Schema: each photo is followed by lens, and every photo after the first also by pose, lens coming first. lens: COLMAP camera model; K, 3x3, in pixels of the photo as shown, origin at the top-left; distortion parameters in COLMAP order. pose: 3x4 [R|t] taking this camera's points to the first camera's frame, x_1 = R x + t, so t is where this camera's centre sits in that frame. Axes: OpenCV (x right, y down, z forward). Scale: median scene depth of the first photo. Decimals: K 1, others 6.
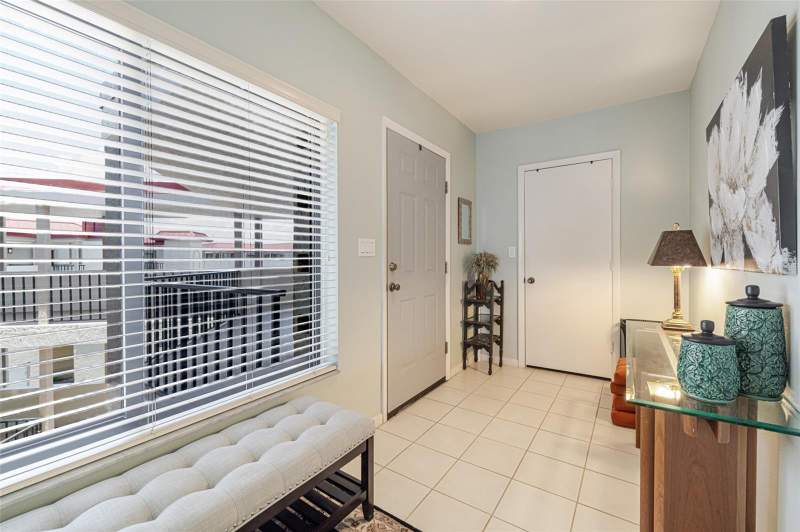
lens RADIAL K [[339.9, 0, 400.0], [0, 339.9, 266.0], [0, 0, 1]] dist [0.000132, -0.000034]
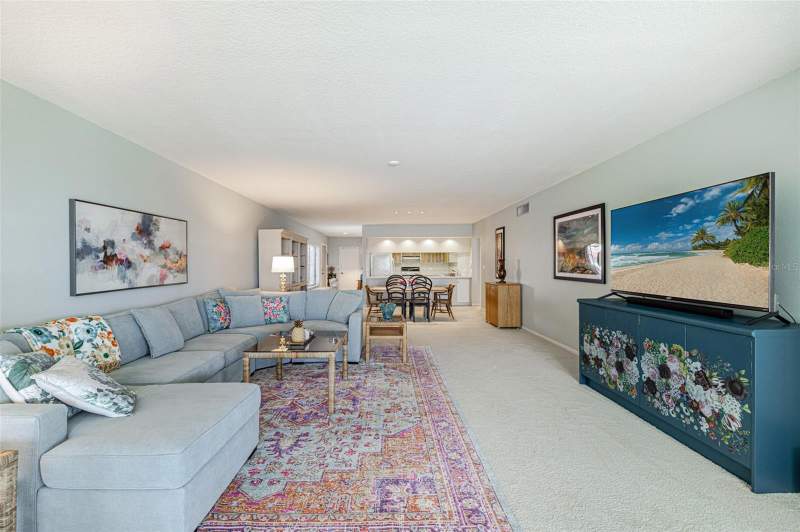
lens RADIAL K [[339.9, 0, 400.0], [0, 339.9, 266.0], [0, 0, 1]] dist [0.000132, -0.000034]
pose [[0.794372, -0.007256, 0.607388, -1.642971], [0.010240, 0.999947, -0.001448, -0.033160], [-0.607345, 0.007370, 0.794404, -2.869265]]
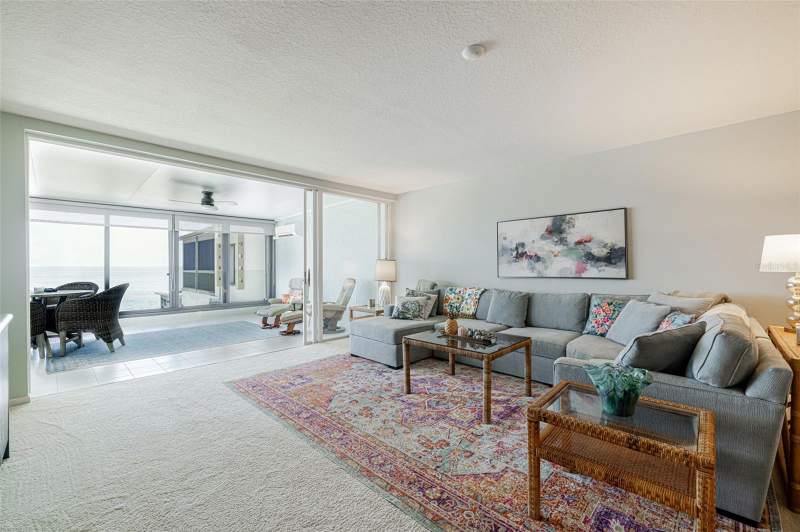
lens RADIAL K [[339.9, 0, 400.0], [0, 339.9, 266.0], [0, 0, 1]] dist [0.000132, -0.000034]
pose [[-0.155457, 0.003115, -0.987838, -0.377911], [-0.005042, 0.999980, 0.003946, -0.022873], [0.987830, 0.005594, -0.155439, -1.988516]]
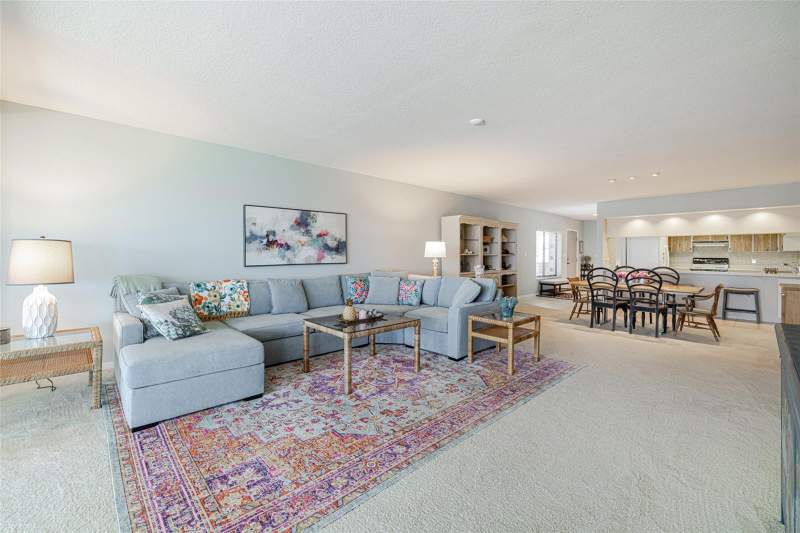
lens RADIAL K [[345.7, 0, 402.6], [0, 345.7, 256.4], [0, 0, 1]] dist [-0.000903, -0.000078]
pose [[0.983435, 0.006172, -0.181155, -0.995113], [-0.006778, 0.999973, -0.002723, -0.011285], [0.181134, 0.003906, 0.983451, -2.909574]]
